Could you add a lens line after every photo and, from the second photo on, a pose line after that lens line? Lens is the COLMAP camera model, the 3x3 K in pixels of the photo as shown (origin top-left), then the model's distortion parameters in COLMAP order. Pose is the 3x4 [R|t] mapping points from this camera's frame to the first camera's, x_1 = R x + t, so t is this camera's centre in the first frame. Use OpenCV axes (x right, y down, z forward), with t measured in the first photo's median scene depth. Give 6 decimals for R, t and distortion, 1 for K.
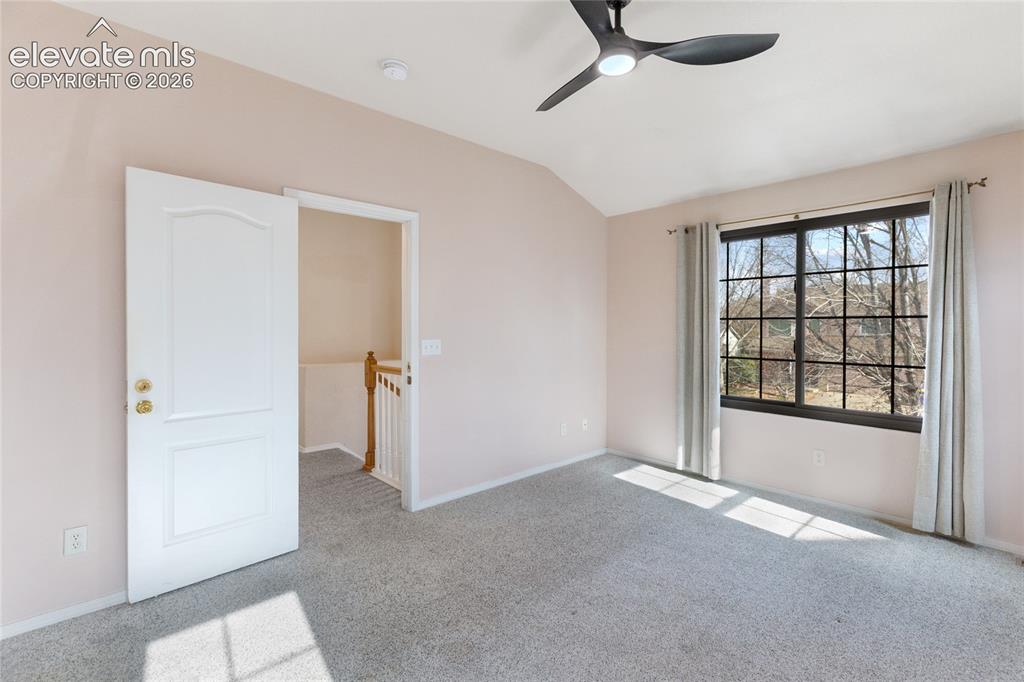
lens RADIAL K [[471.6, 0, 522.5], [0, 471.6, 323.8], [0, 0, 1]] dist [0.002546, -0.000064]
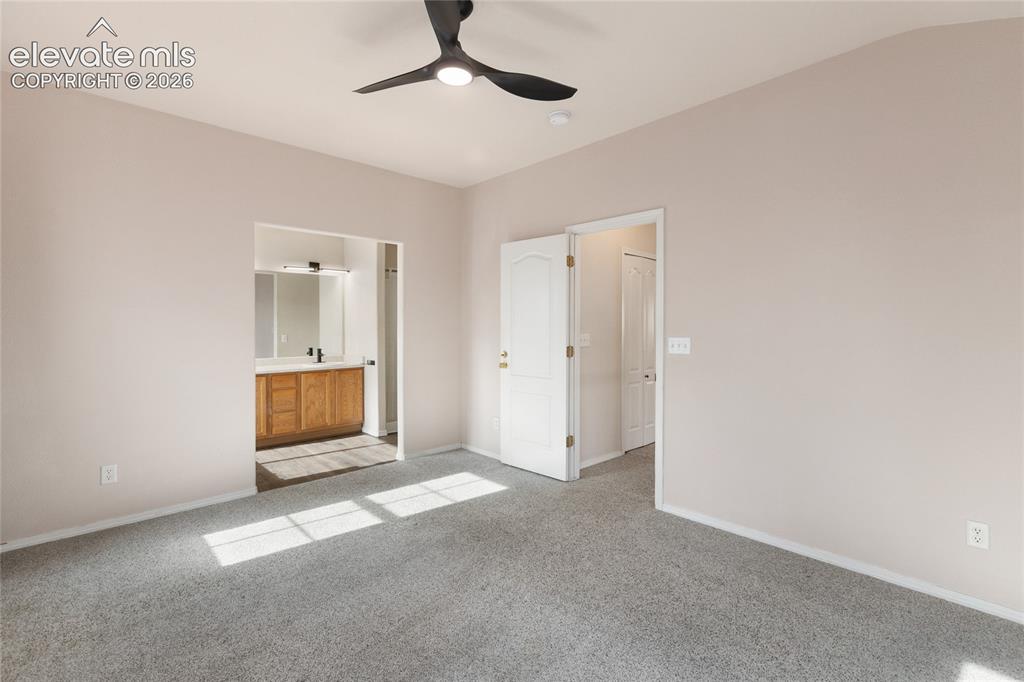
lens RADIAL K [[471.6, 0, 522.5], [0, 471.6, 323.8], [0, 0, 1]] dist [0.002546, -0.000064]
pose [[0.014627, 0.003779, -0.999886, 0.998669], [0.010968, 0.999932, 0.003940, -0.001763], [0.999833, -0.011025, 0.014585, 0.912391]]
